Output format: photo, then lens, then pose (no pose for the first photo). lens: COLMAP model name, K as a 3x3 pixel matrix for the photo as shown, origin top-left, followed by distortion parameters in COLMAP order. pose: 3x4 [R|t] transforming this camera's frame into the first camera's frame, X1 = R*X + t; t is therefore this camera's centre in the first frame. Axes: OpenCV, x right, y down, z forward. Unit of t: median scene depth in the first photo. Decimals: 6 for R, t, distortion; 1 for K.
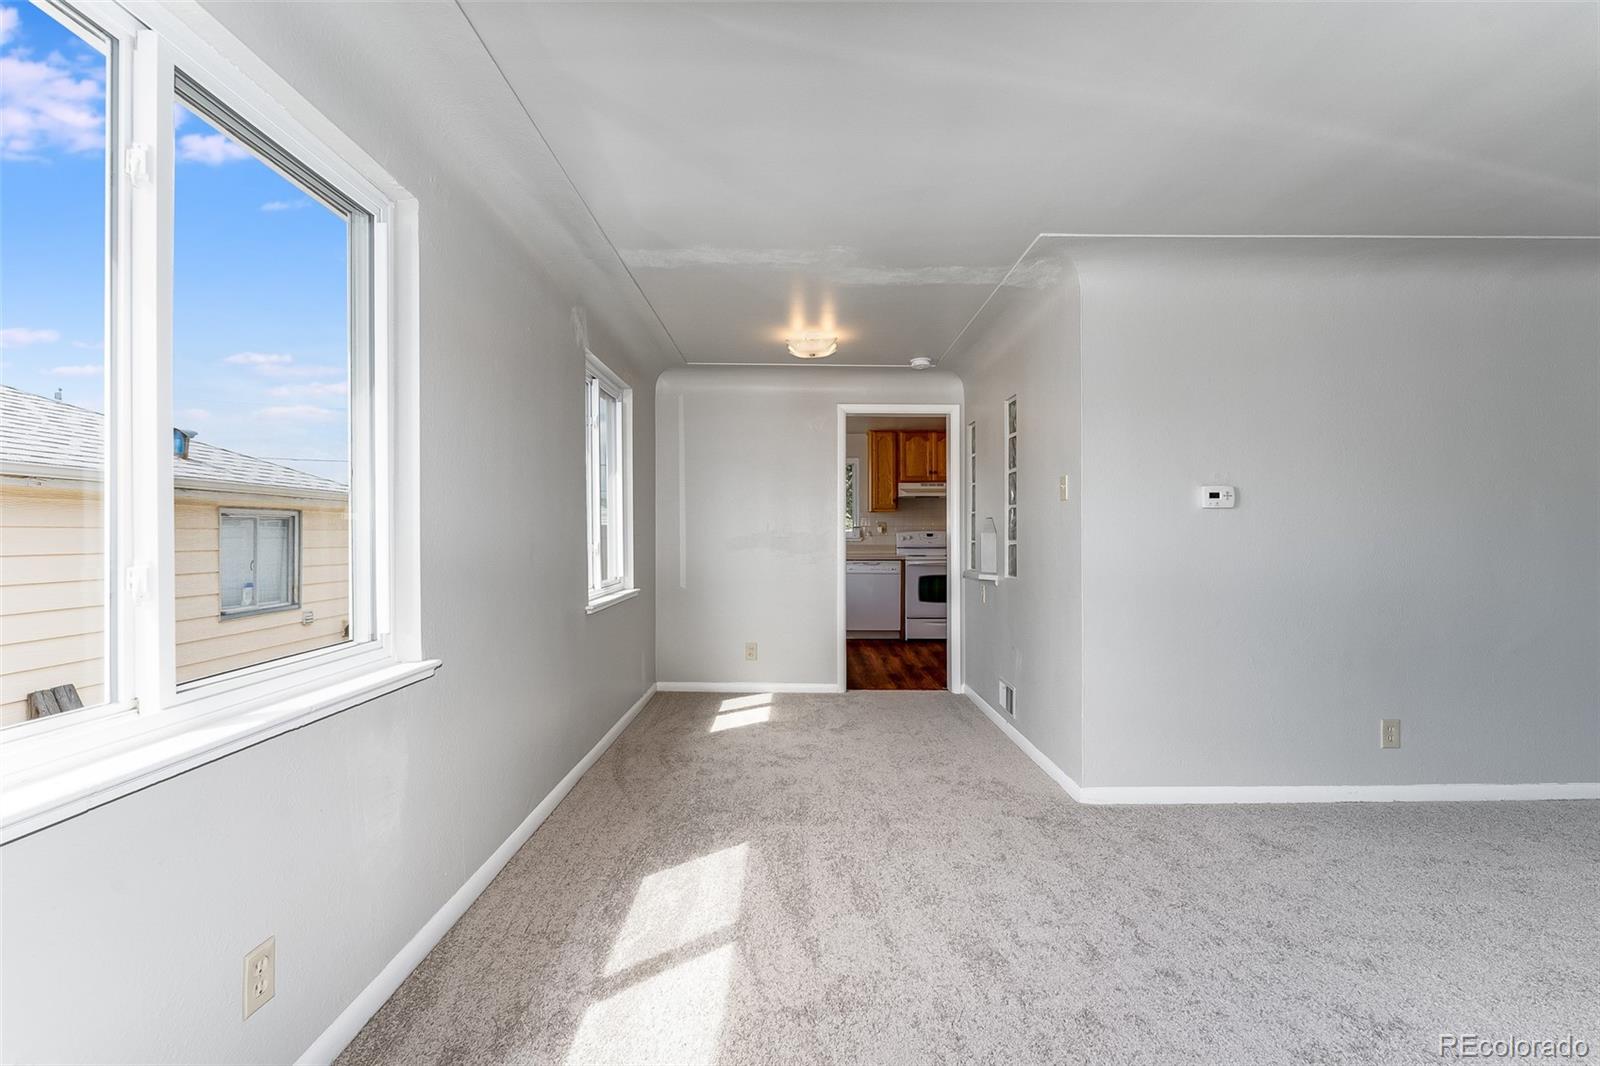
lens RADIAL K [[653.1, 0, 797.8], [0, 653.1, 529.3], [0, 0, 1]] dist [-0.001472, -0.000033]
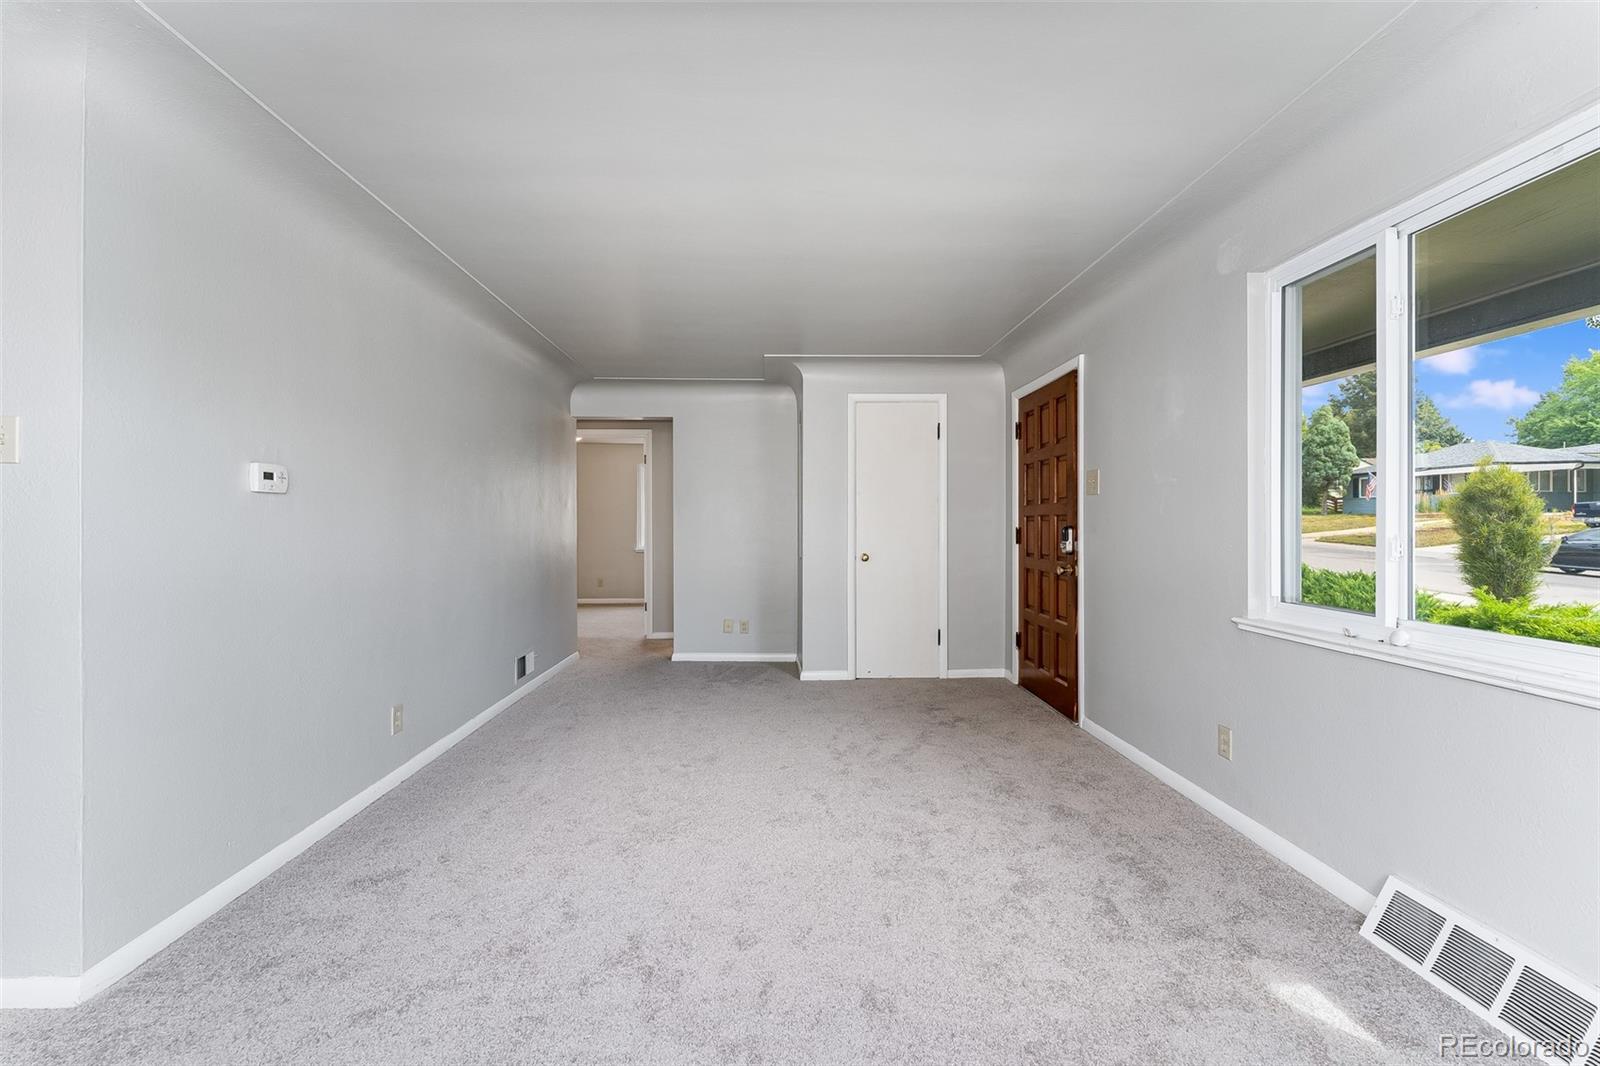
lens RADIAL K [[653.1, 0, 797.8], [0, 653.1, 529.3], [0, 0, 1]] dist [-0.001472, -0.000033]
pose [[-0.013408, -0.007019, 0.999885, -0.154680], [-0.001640, 0.999974, 0.006997, 0.004940], [-0.999909, -0.001546, -0.013419, 0.441401]]
